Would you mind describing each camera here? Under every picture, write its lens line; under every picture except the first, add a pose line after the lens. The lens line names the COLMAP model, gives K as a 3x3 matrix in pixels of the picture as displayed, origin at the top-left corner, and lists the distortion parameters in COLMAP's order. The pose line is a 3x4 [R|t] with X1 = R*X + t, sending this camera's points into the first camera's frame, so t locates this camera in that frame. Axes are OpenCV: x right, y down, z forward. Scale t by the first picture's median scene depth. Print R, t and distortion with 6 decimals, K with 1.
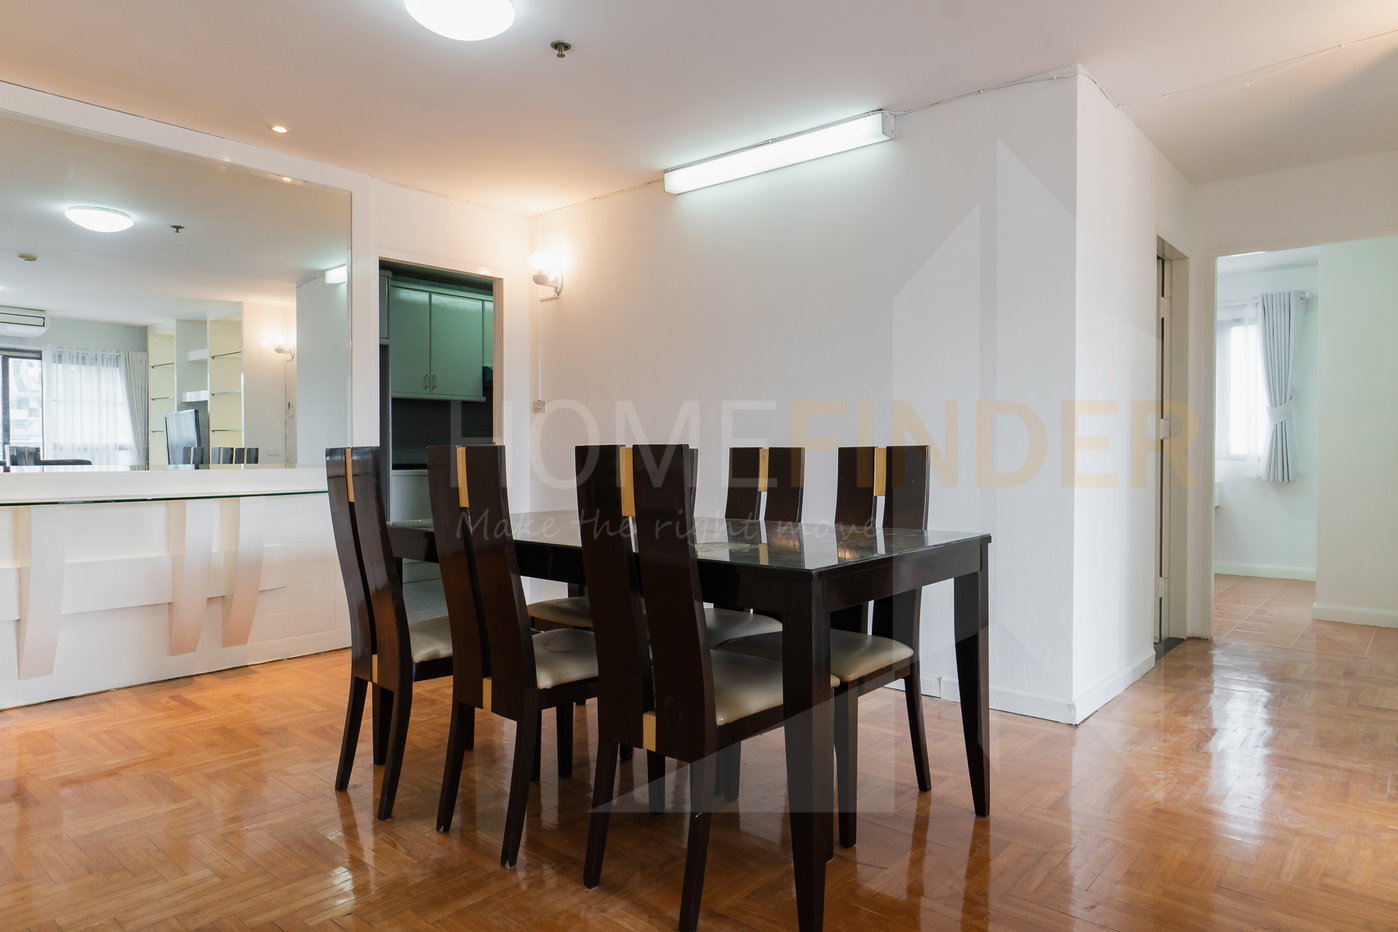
lens RADIAL K [[884.7, 0, 699.0], [0, 884.7, 466.0], [0, 0, 1]] dist [0.000399, 0.015382]
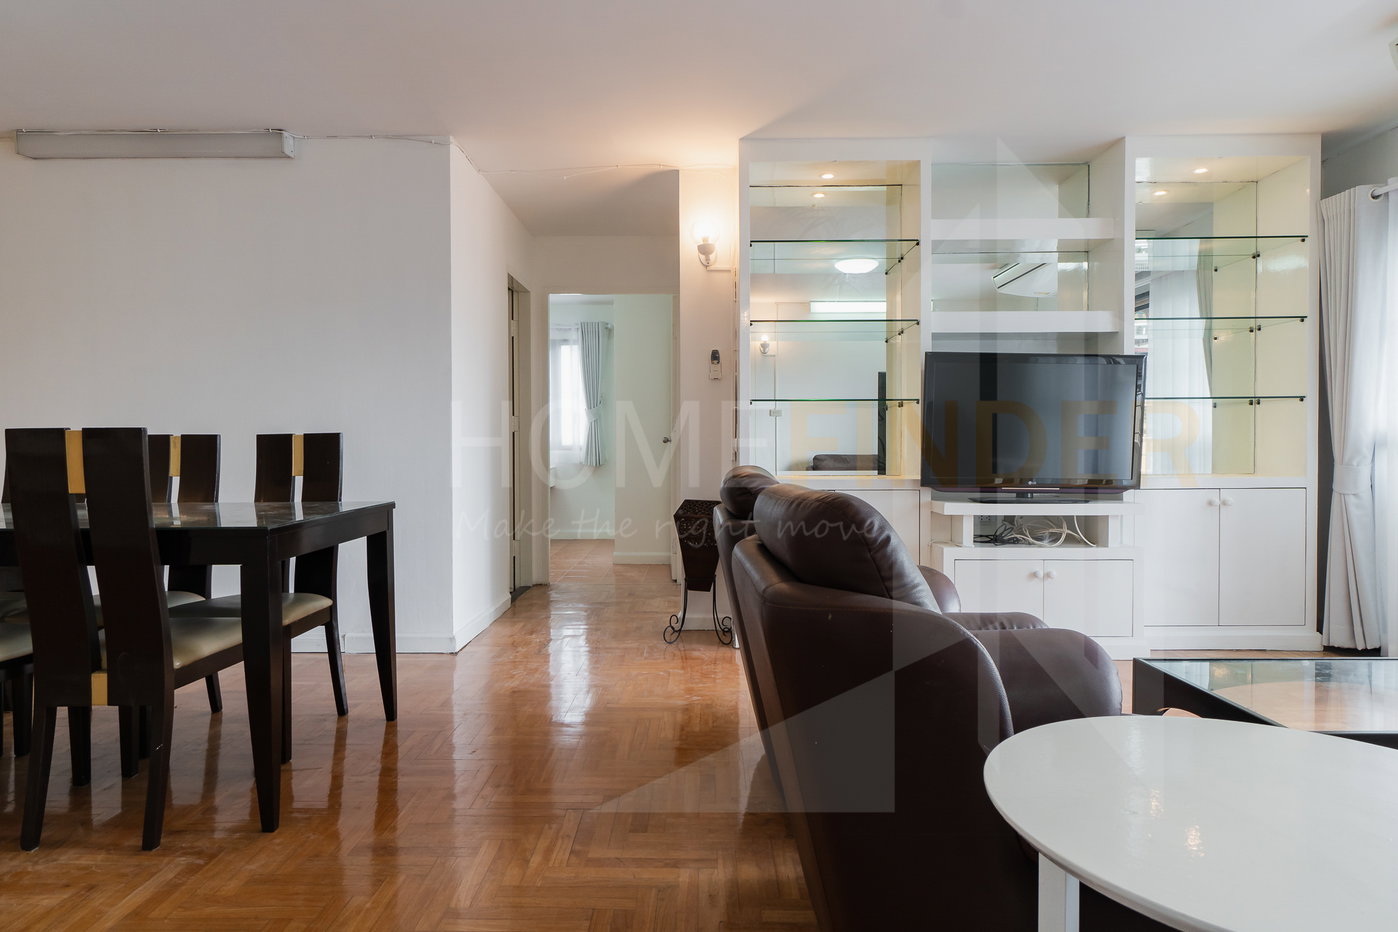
lens RADIAL K [[872.7, 0, 699.0], [0, 872.7, 466.0], [0, 0, 1]] dist [-0.027743, -0.000219]
pose [[0.770430, -0.014570, 0.637358, -0.113169], [0.010288, 0.999893, 0.010420, 0.013632], [-0.637442, -0.001471, 0.770497, -0.215933]]
